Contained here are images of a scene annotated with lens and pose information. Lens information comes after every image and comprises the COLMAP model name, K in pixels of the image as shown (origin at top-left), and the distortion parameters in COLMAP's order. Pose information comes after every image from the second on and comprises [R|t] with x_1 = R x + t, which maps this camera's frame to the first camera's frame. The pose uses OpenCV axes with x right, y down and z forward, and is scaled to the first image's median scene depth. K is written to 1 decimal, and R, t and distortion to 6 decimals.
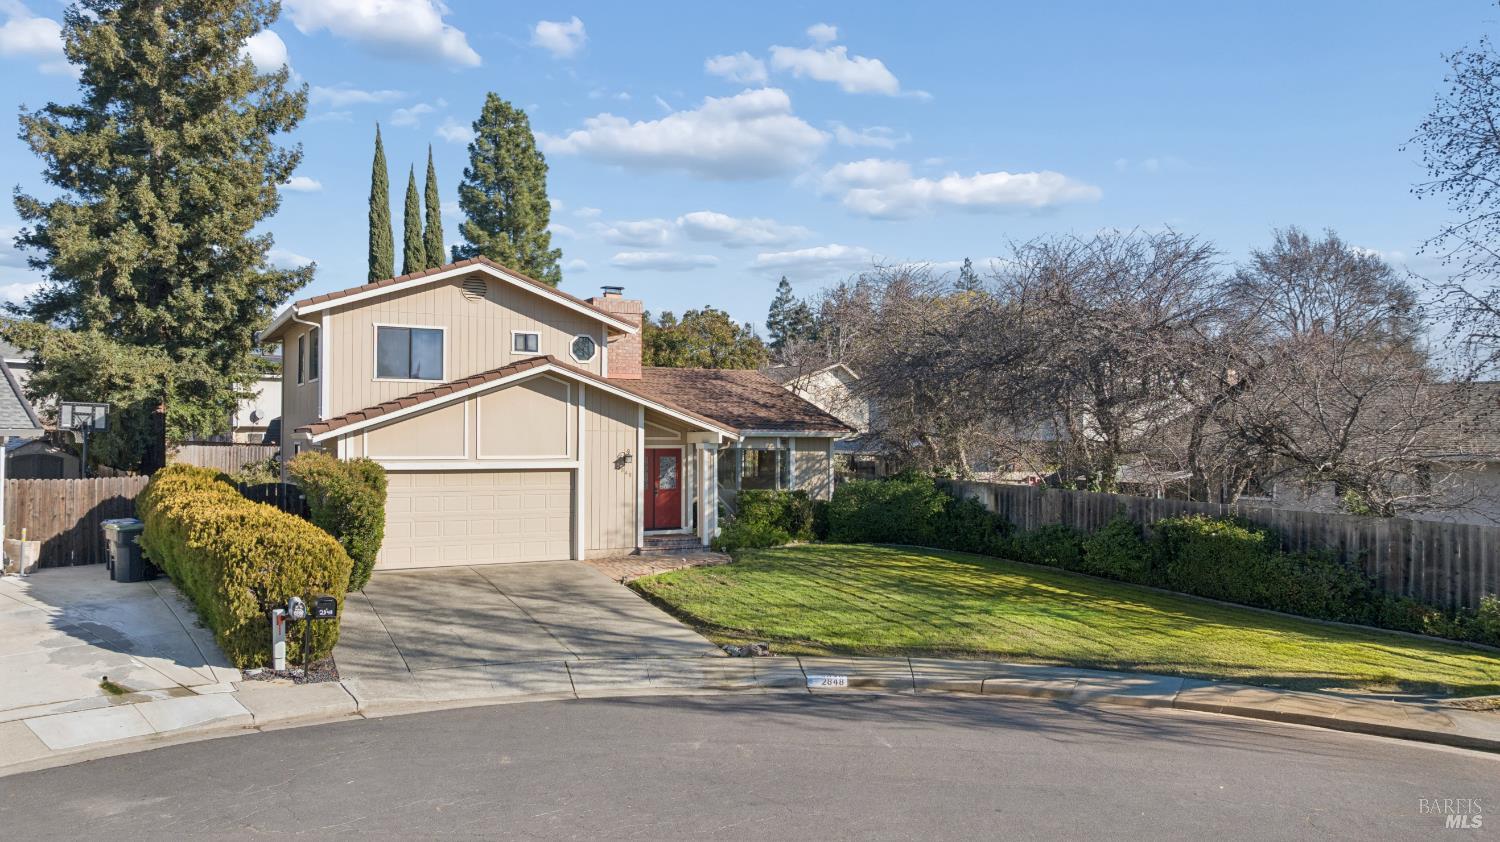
lens RADIAL K [[1084.2, 0, 750.0], [0, 1084.2, 421.0], [0, 0, 1]] dist [-0.007211, 0.000860]
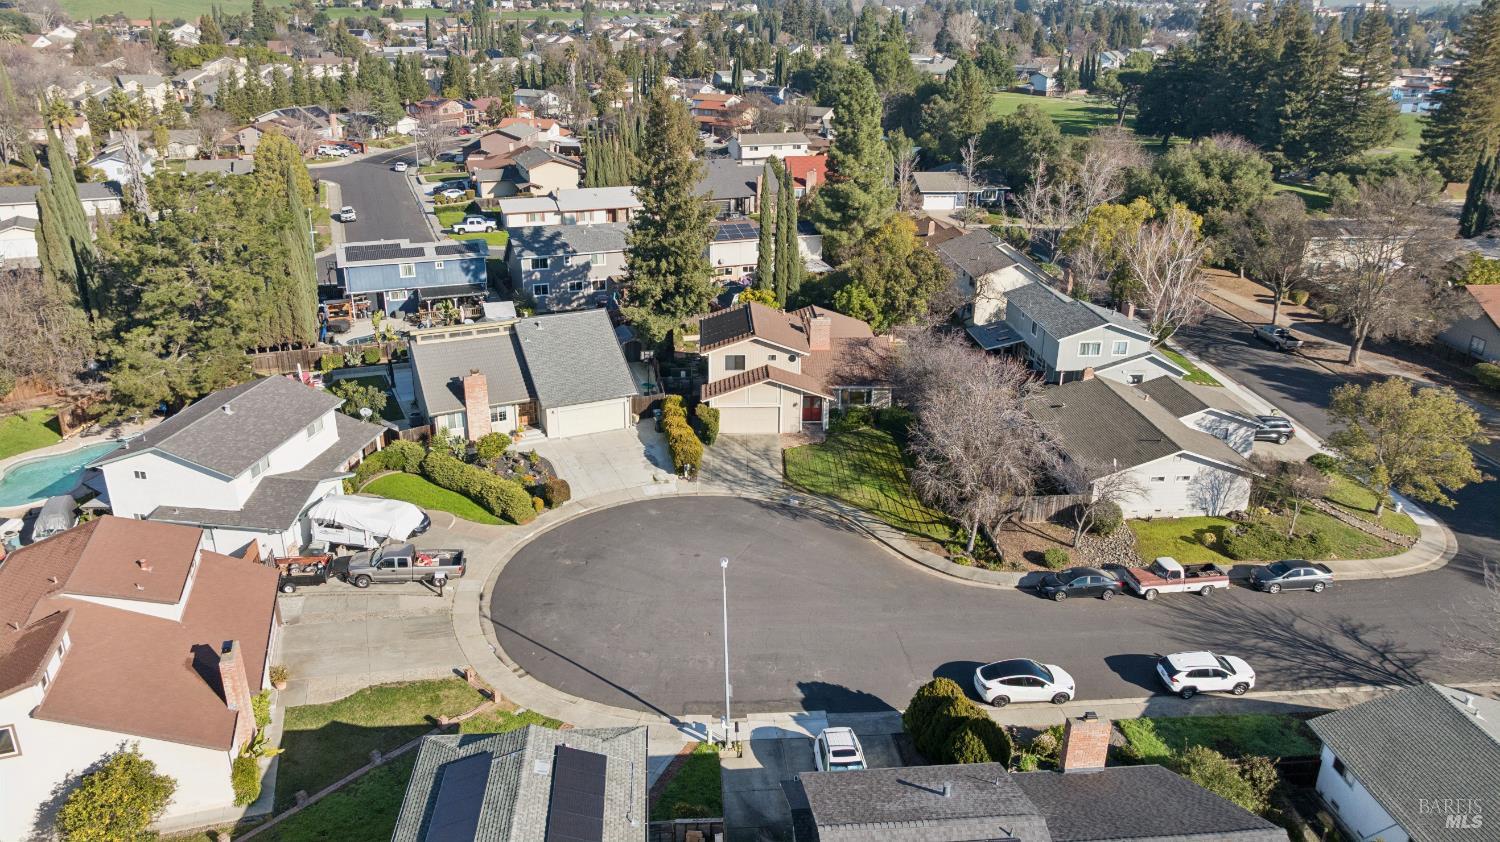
lens RADIAL K [[1084.2, 0, 750.0], [0, 1084.2, 421.0], [0, 0, 1]] dist [-0.007211, 0.000860]
pose [[0.895881, 0.167125, -0.411663, 0.925527], [-0.002076, 0.928120, 0.372276, -0.945504], [0.444289, -0.332660, 0.831832, -1.465113]]
